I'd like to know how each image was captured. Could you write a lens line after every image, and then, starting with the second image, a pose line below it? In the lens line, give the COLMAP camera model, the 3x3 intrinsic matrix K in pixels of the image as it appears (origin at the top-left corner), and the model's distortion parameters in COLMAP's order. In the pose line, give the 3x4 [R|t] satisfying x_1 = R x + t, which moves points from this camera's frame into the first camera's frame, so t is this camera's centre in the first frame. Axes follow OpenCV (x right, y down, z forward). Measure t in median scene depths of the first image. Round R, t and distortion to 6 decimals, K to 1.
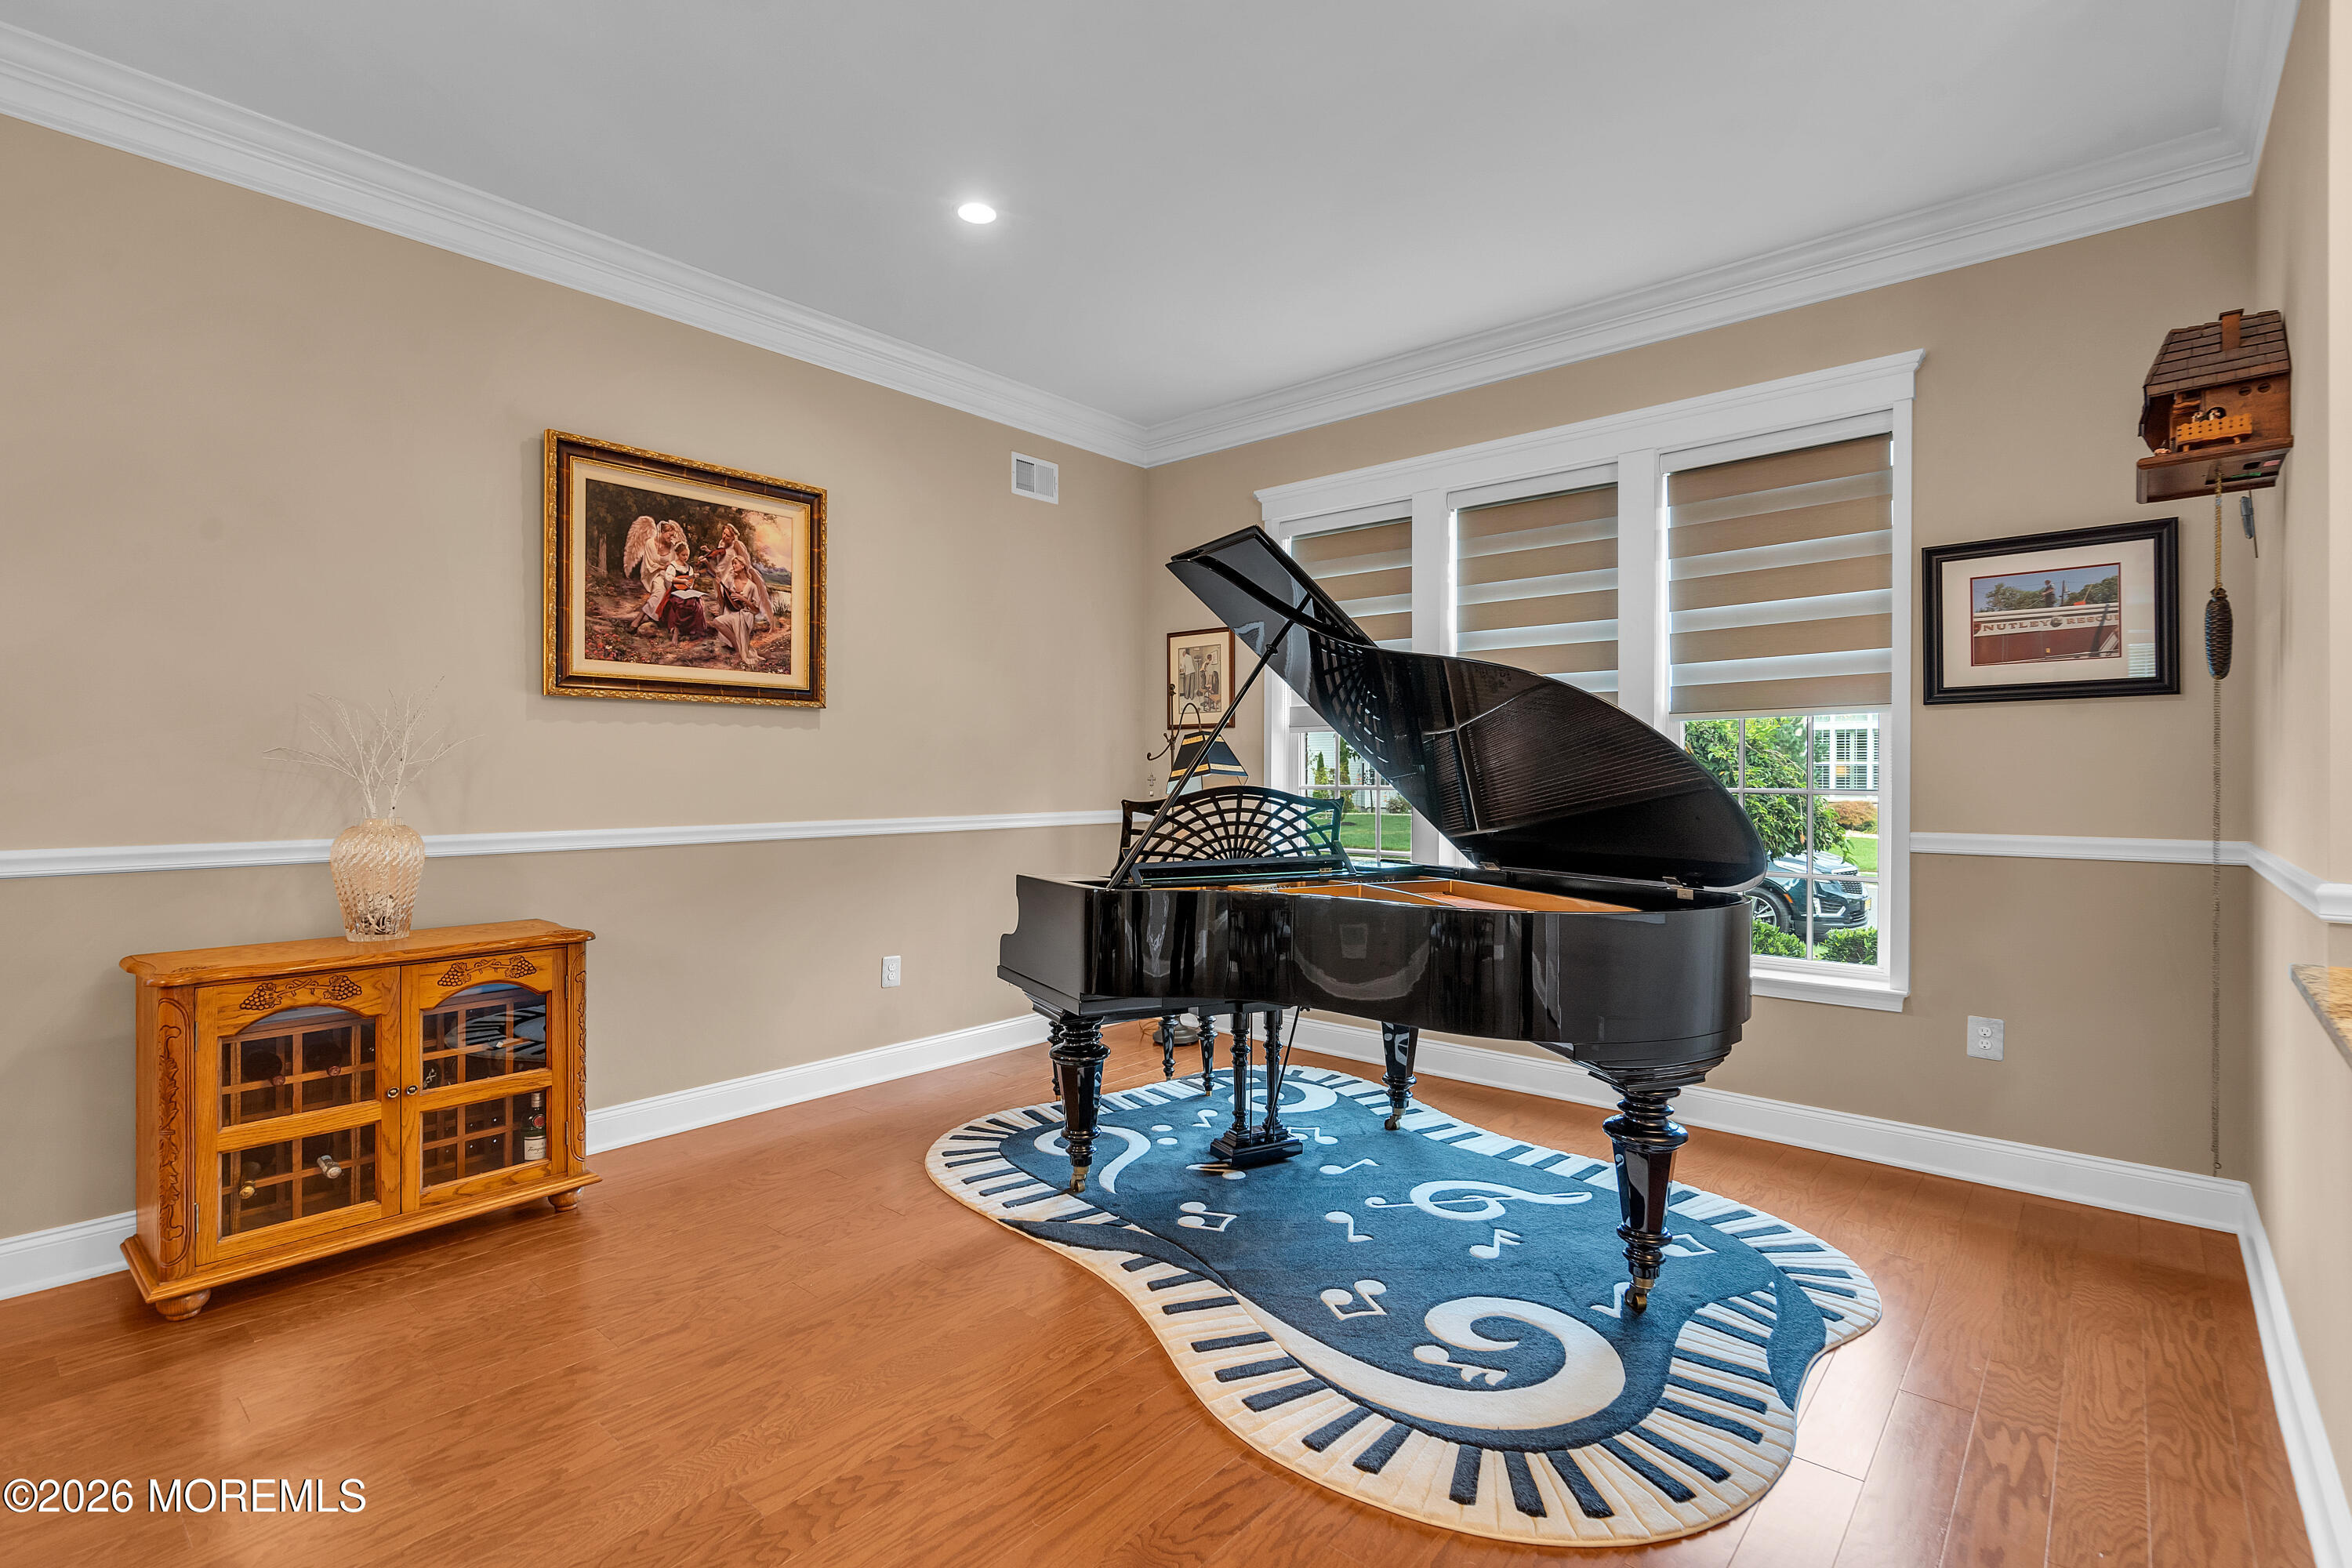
lens RADIAL K [[1078.1, 0, 1160.8], [0, 1078.1, 776.6], [0, 0, 1]] dist [-0.004771, 0.000159]
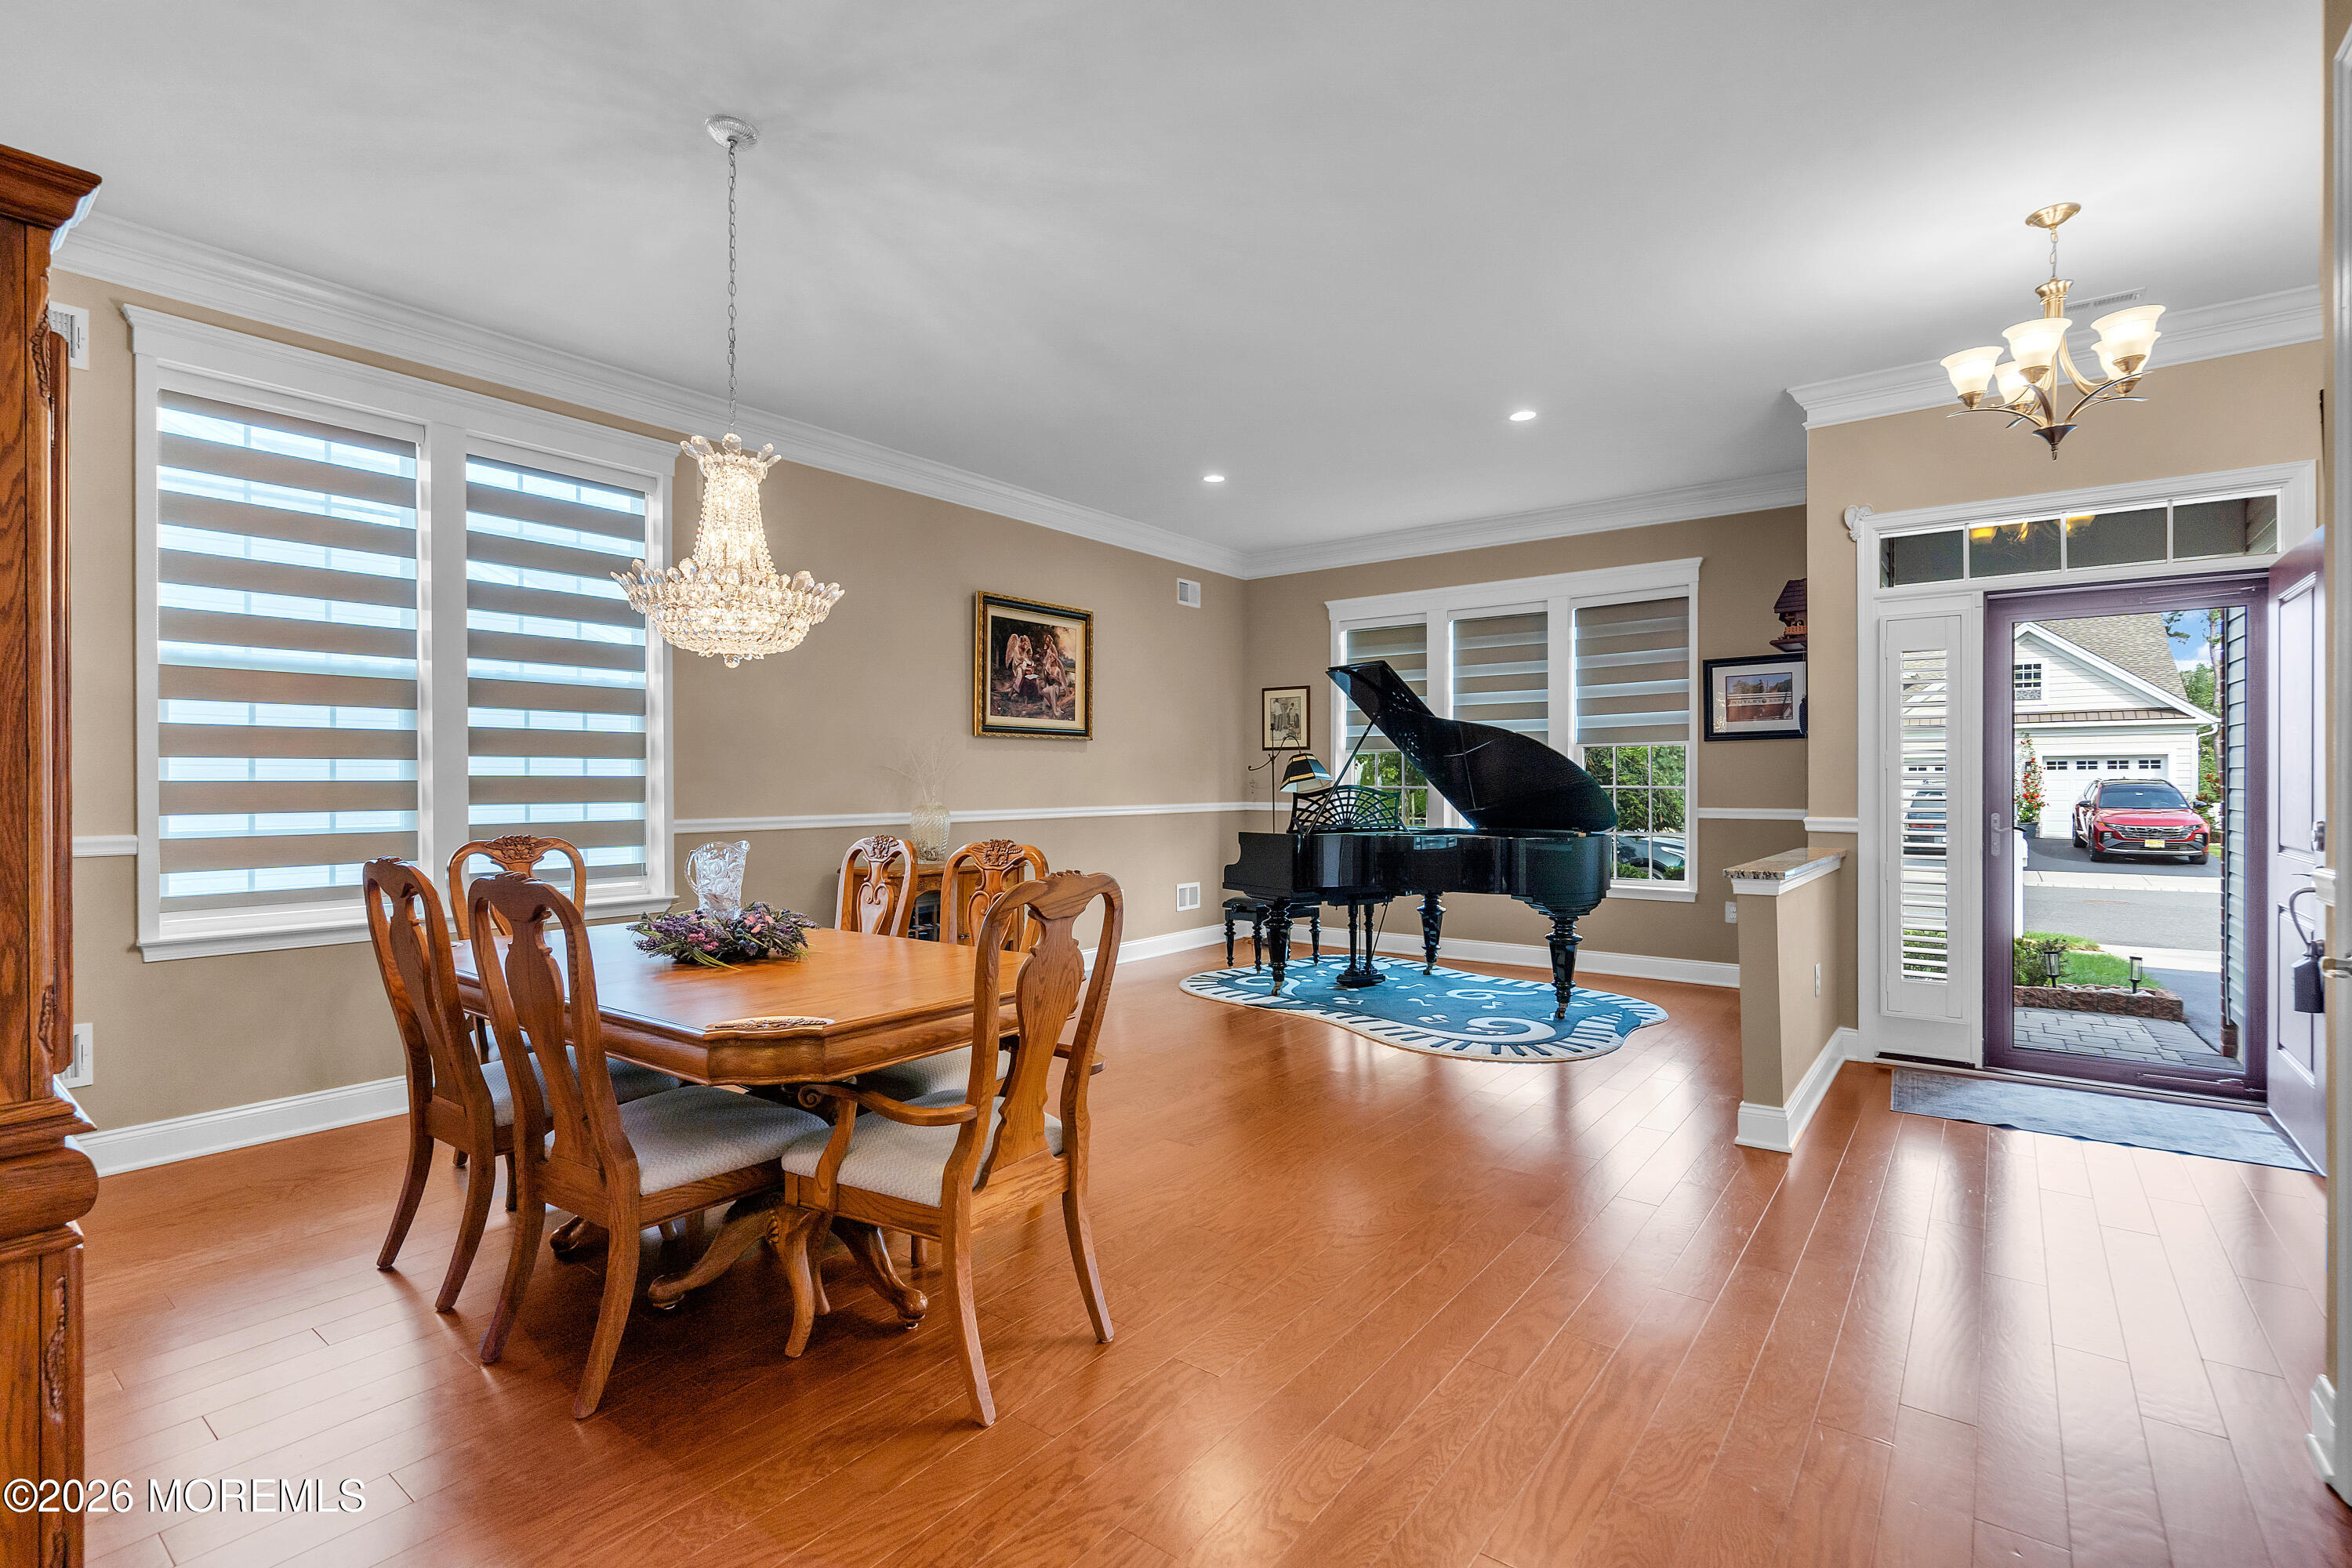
lens RADIAL K [[1078.1, 0, 1162.5], [0, 1078.1, 780.8], [0, 0, 1]] dist [-0.004771, 0.000159]
pose [[0.997814, -0.003048, 0.066016, -0.349388], [0.003198, 0.999993, -0.002165, 0.004462], [-0.066009, 0.002371, 0.997816, -0.778913]]
